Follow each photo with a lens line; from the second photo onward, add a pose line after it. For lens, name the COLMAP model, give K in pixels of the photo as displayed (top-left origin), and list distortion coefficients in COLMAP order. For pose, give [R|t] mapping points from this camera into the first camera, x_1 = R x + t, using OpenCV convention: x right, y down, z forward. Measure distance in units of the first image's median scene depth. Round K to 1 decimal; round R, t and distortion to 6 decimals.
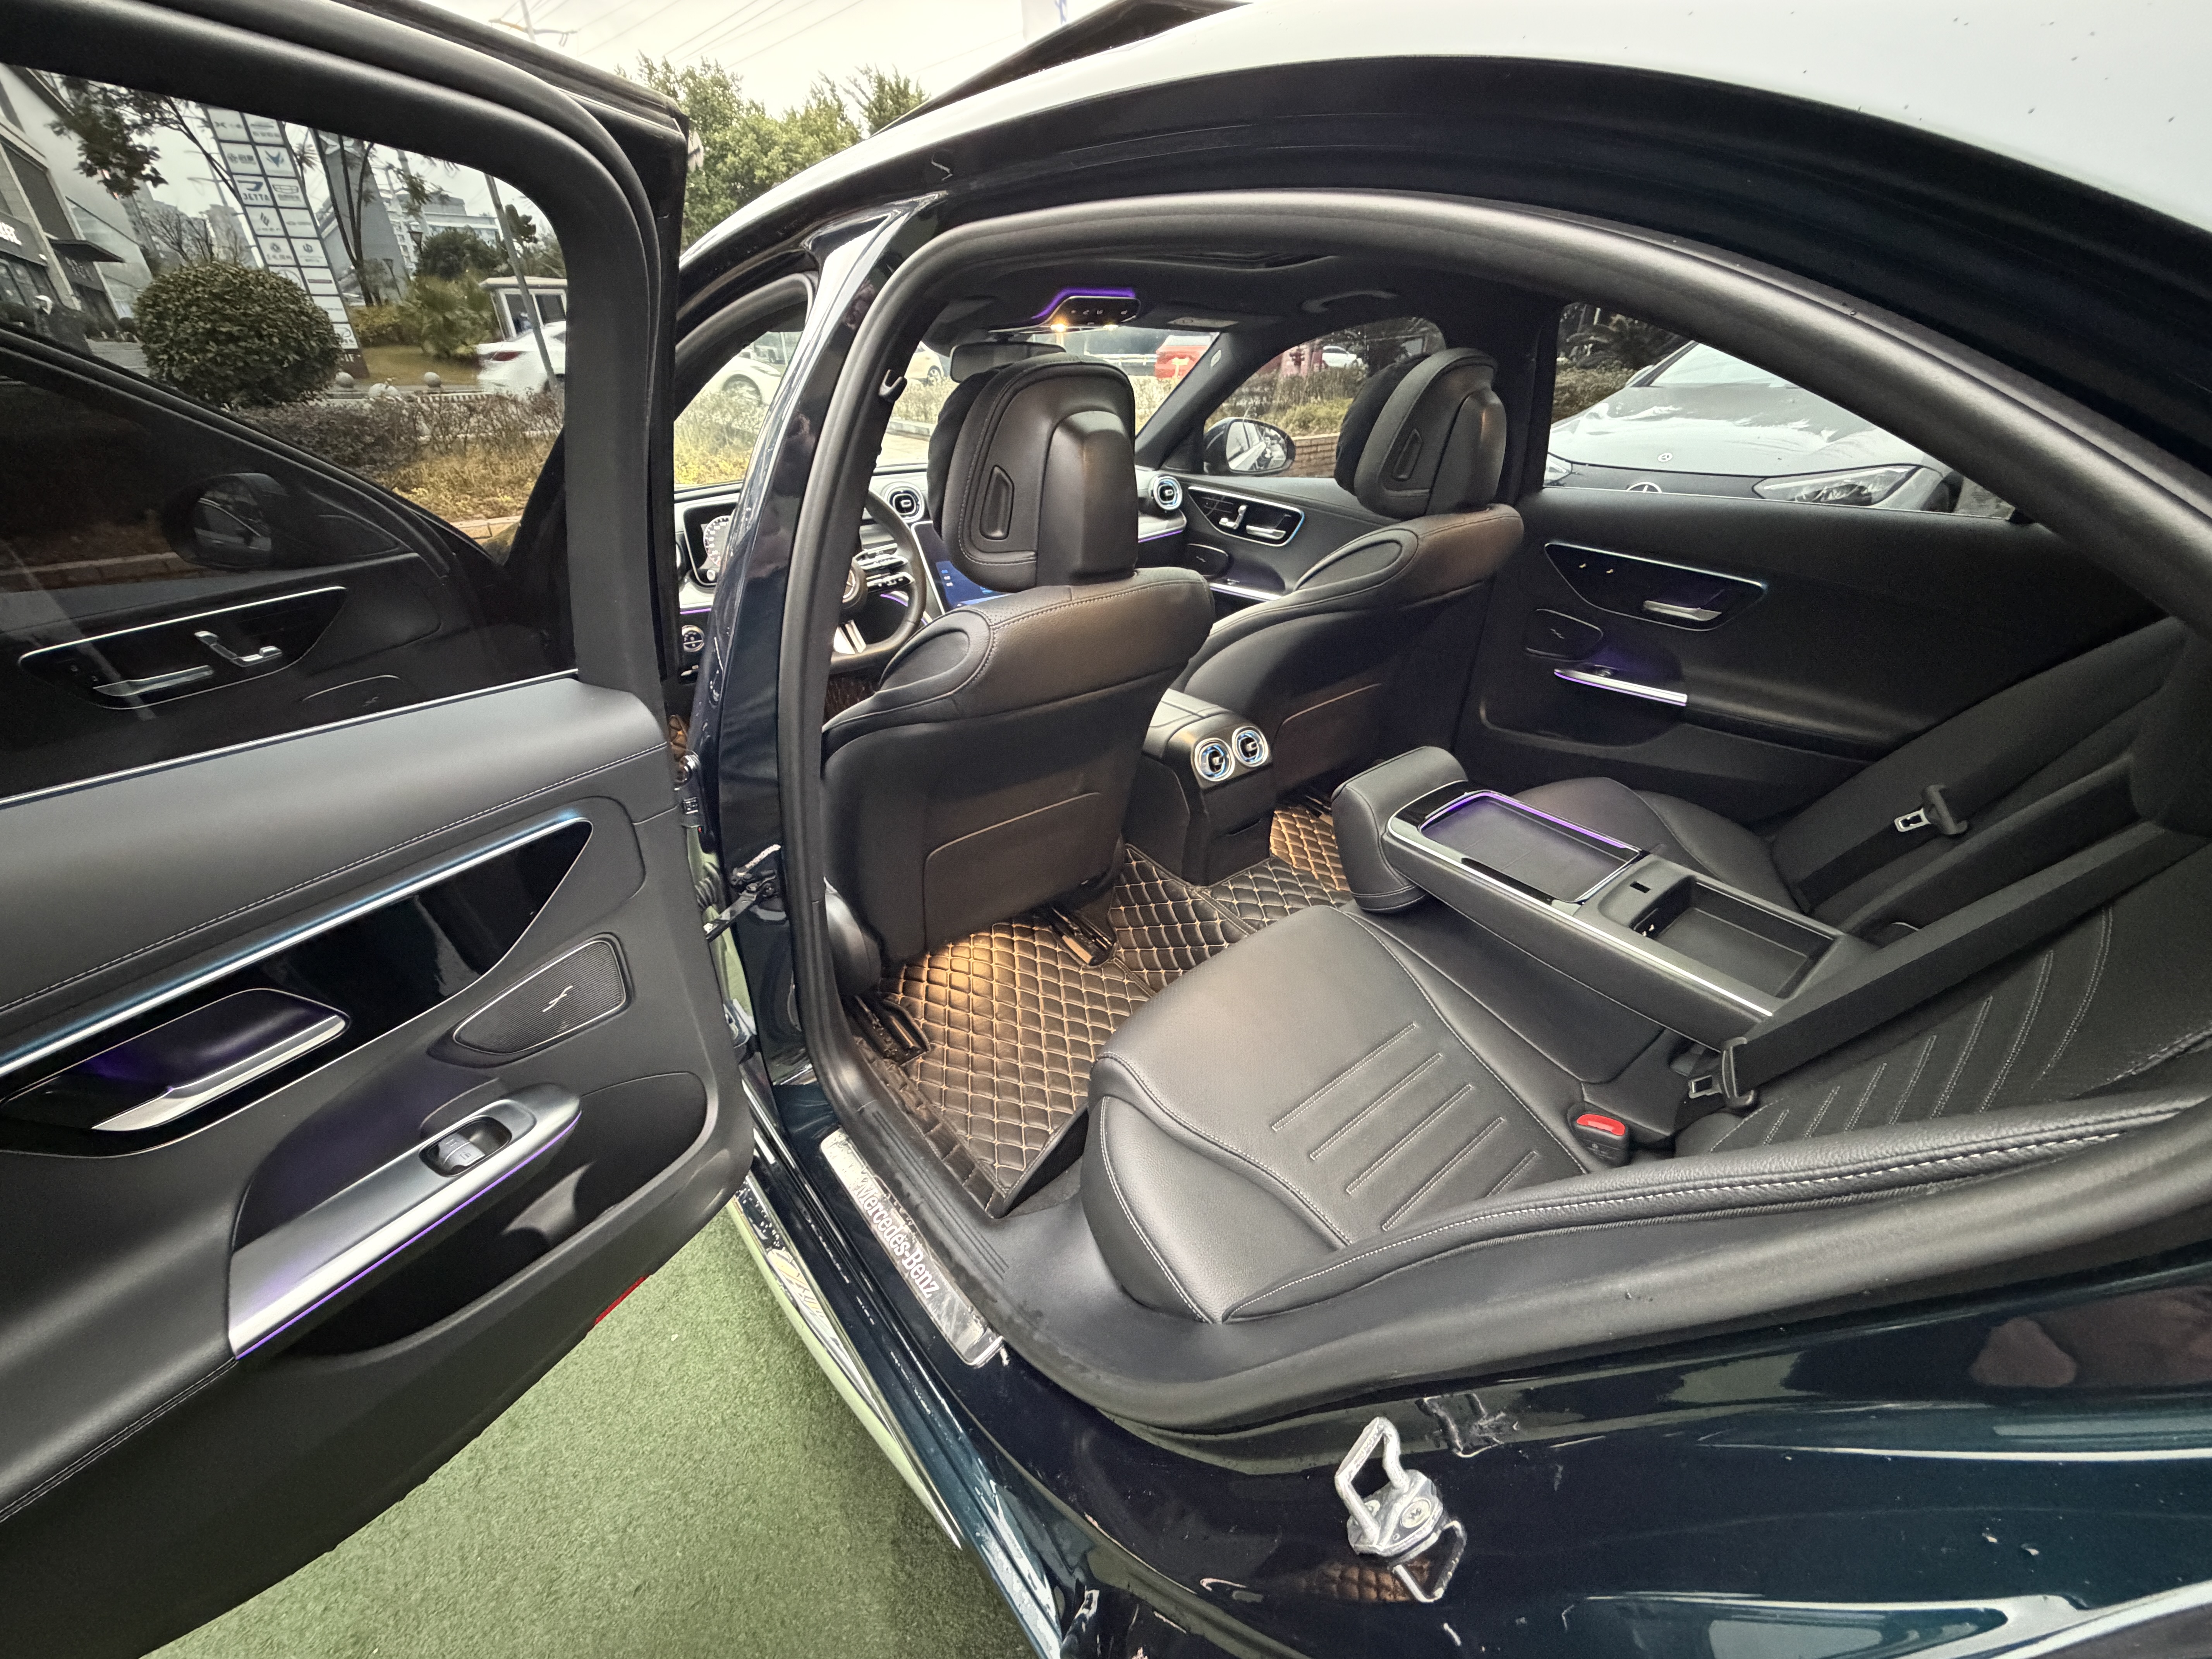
lens RADIAL K [[885.0, 0, 1099.1], [0, 885.0, 837.1], [0, 0, 1]] dist [0.000694, -0.000140]
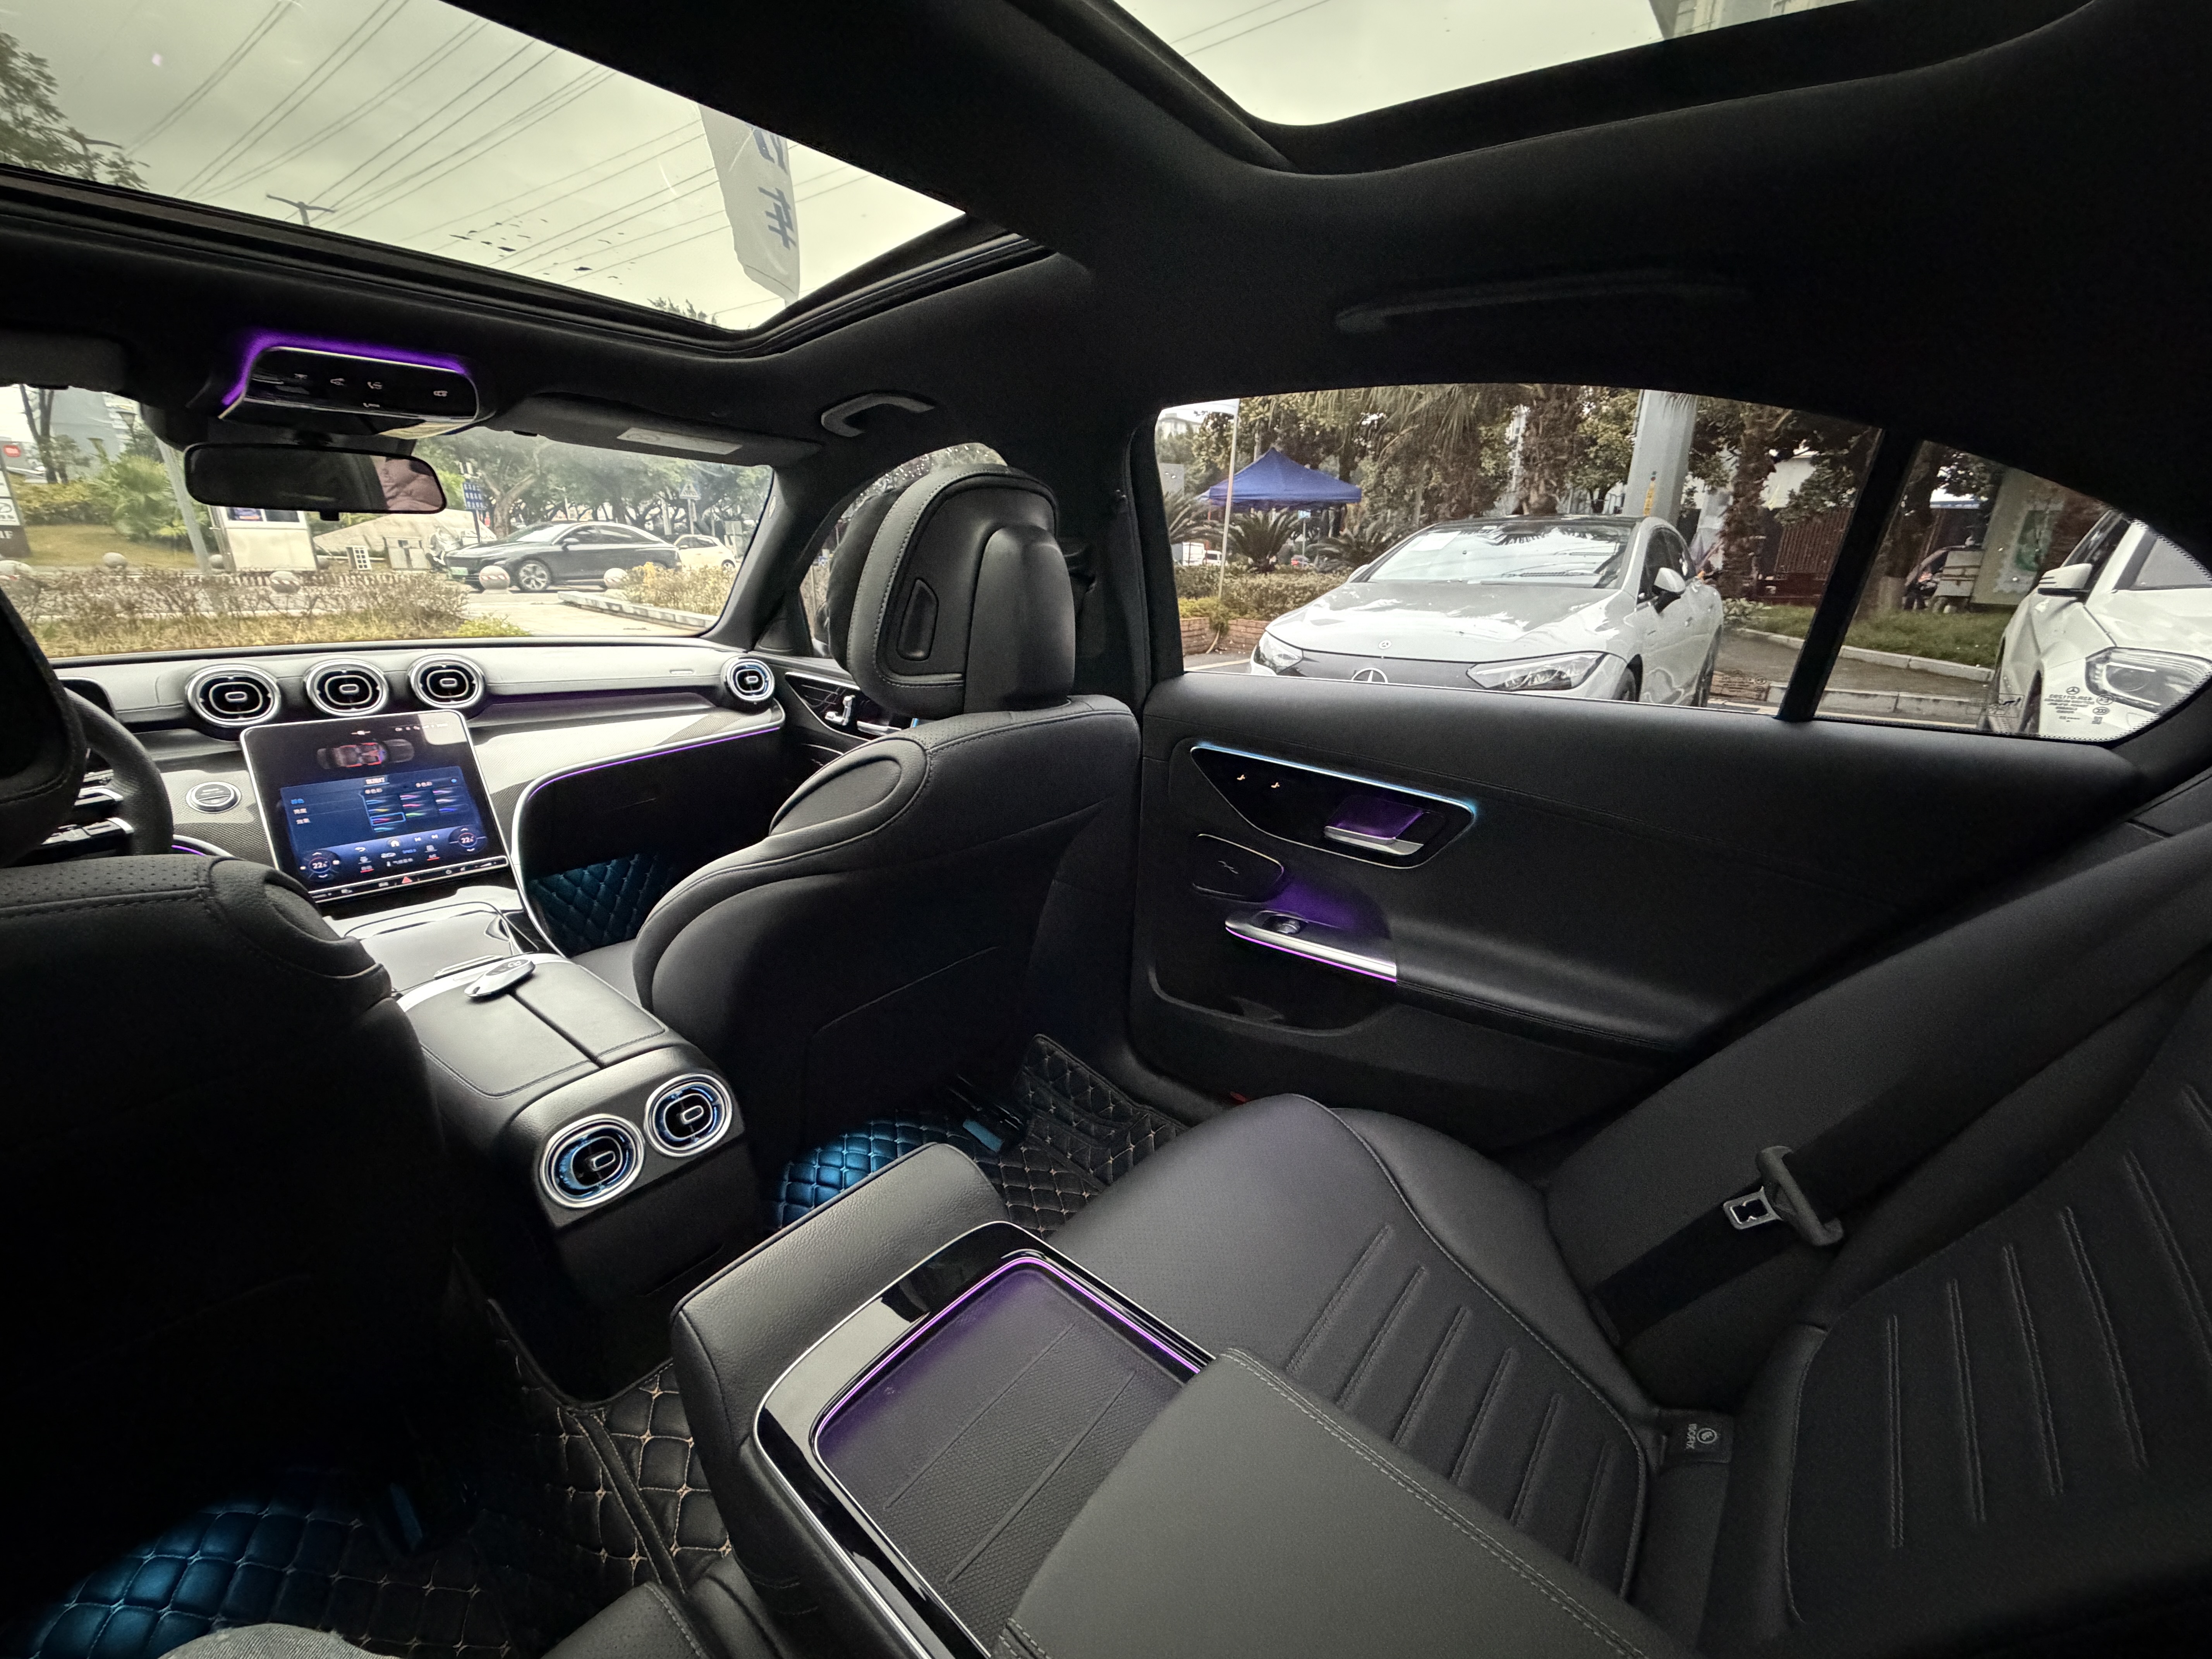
lens RADIAL K [[885.0, 0, 1102.5], [0, 885.0, 828.8], [0, 0, 1]] dist [0.000694, -0.000140]
pose [[0.979009, -0.037310, 0.200375, 0.075800], [0.077008, 0.977942, -0.194163, -0.035297], [-0.188711, 0.205518, 0.960287, 0.090627]]
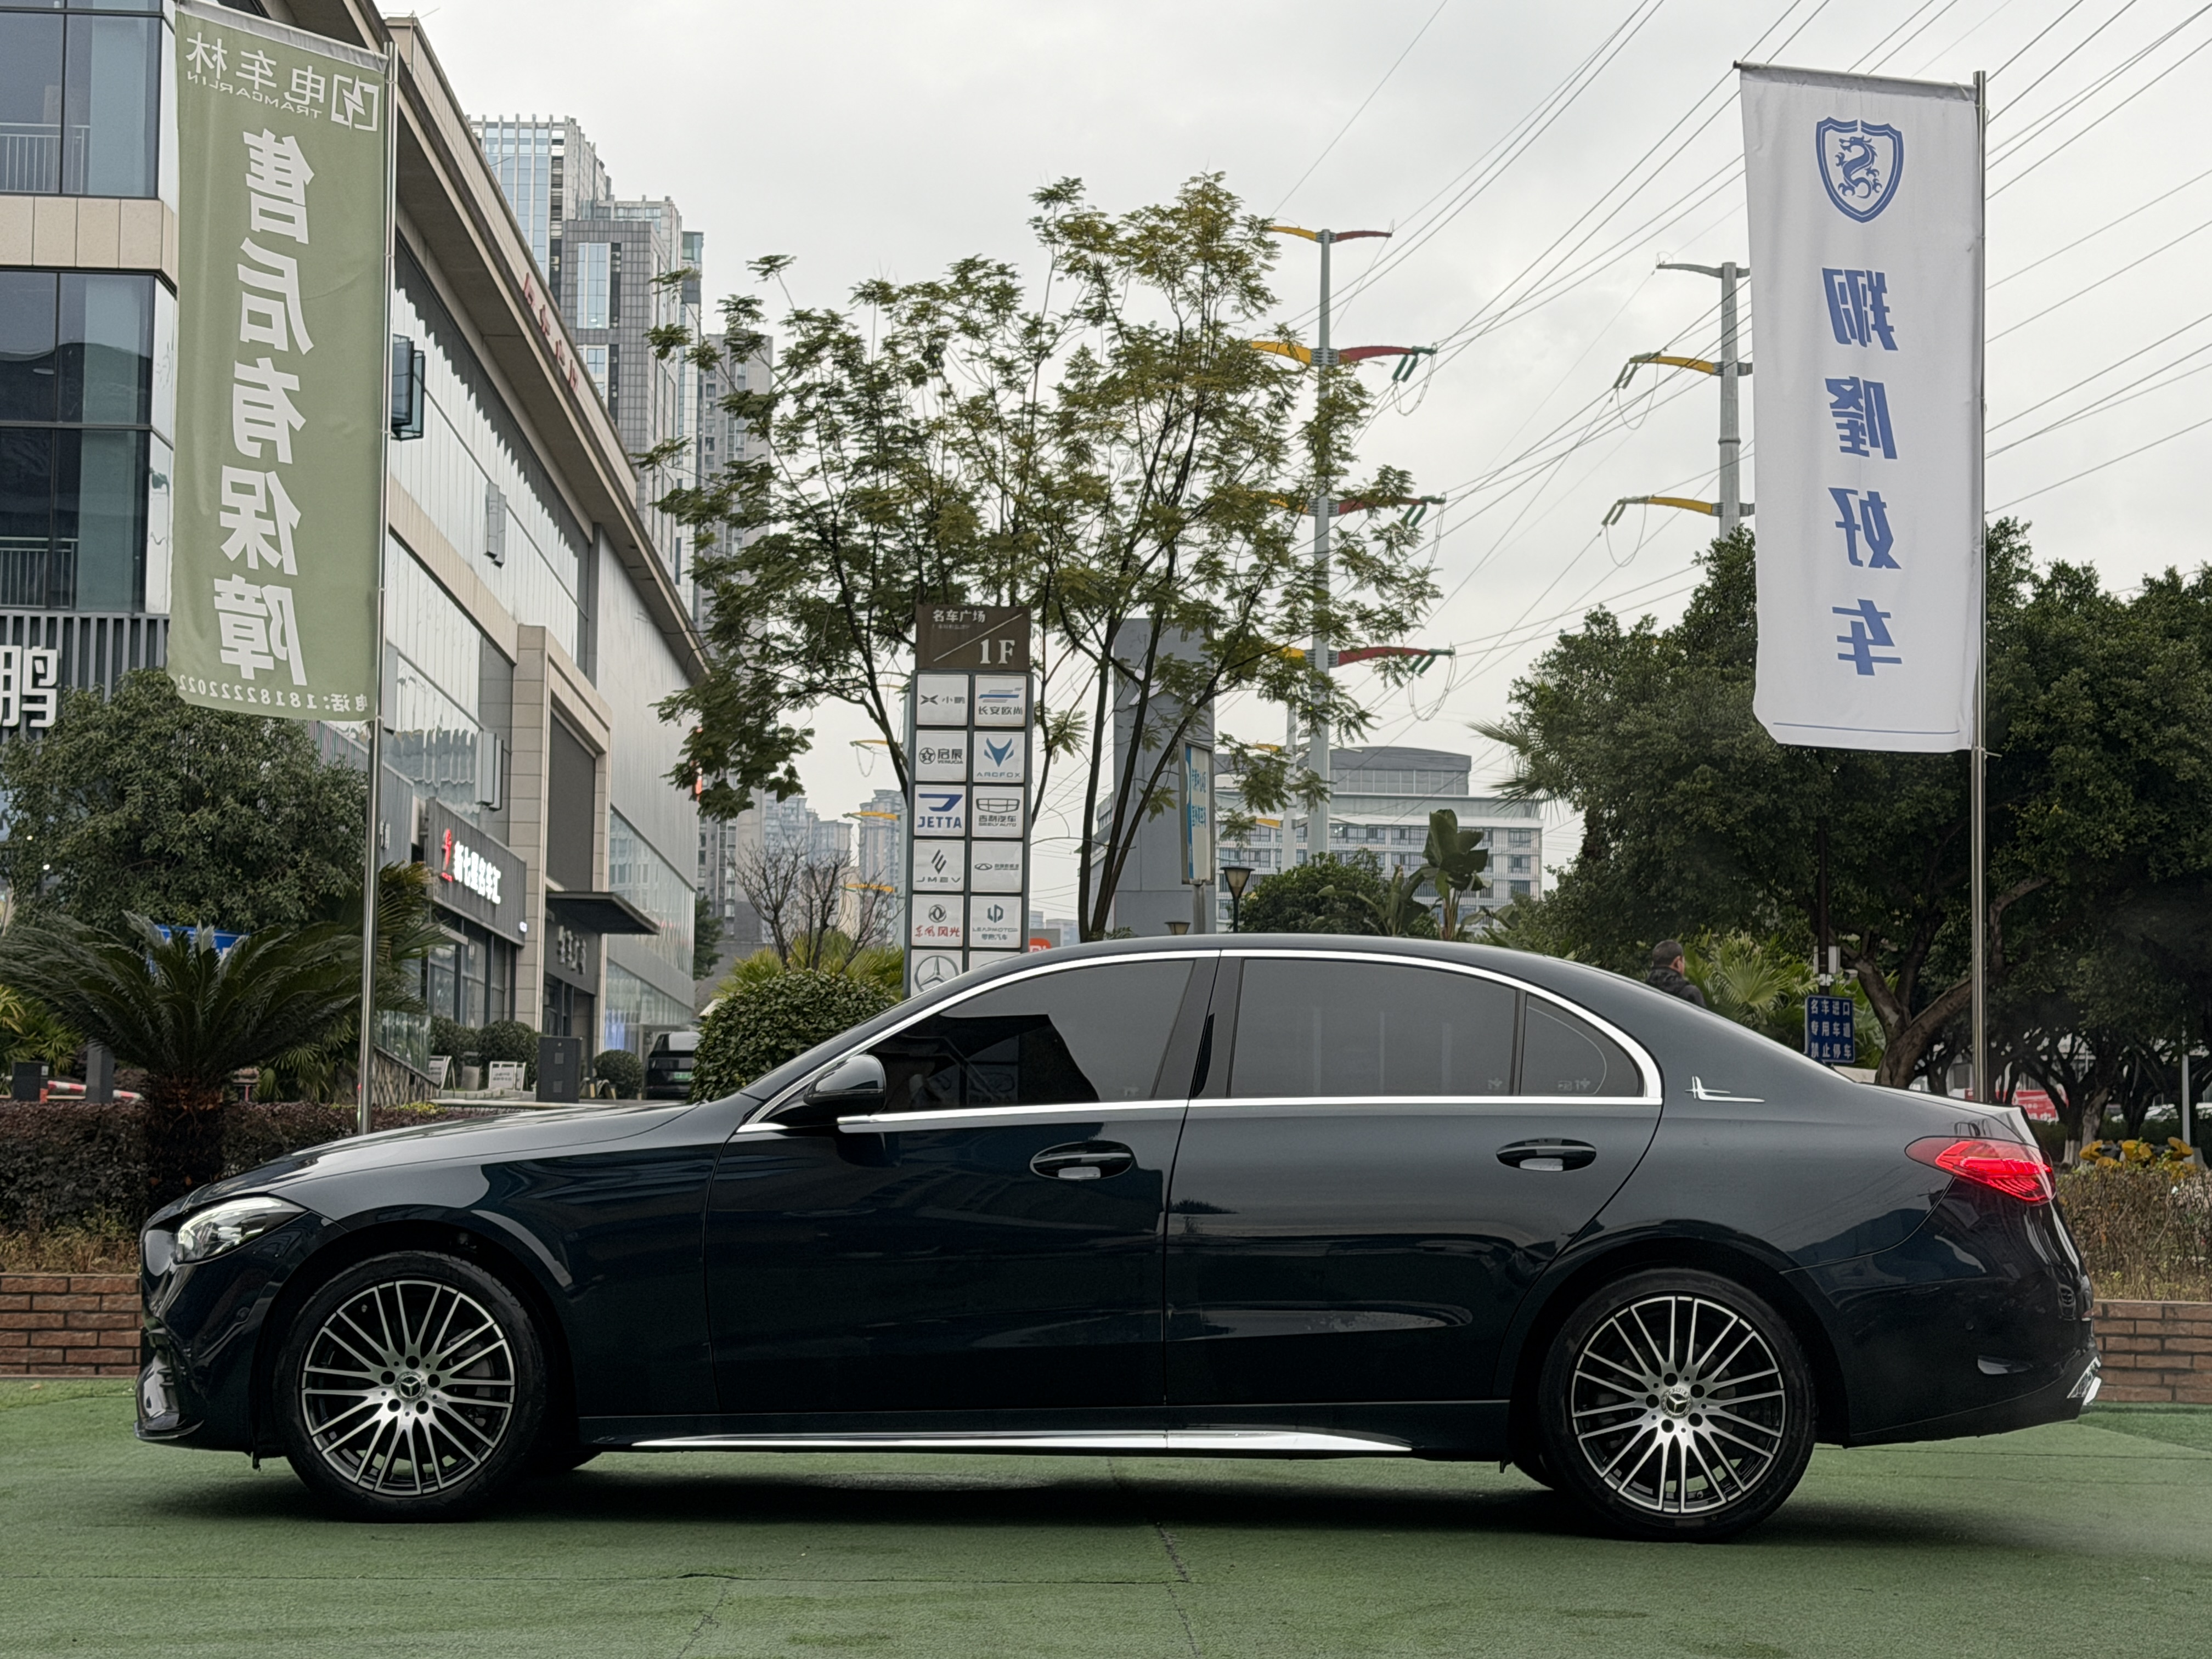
lens RADIAL K [[3962.9, 0, 1091.8], [0, 3962.9, 839.0], [0, 0, 1]] dist [0.151813, 0.000000]
pose [[0.806680, -0.023165, -0.590535, 1.107242], [-0.309531, 0.834656, -0.455565, 0.669821], [0.503447, 0.550284, 0.666130, -1.104467]]
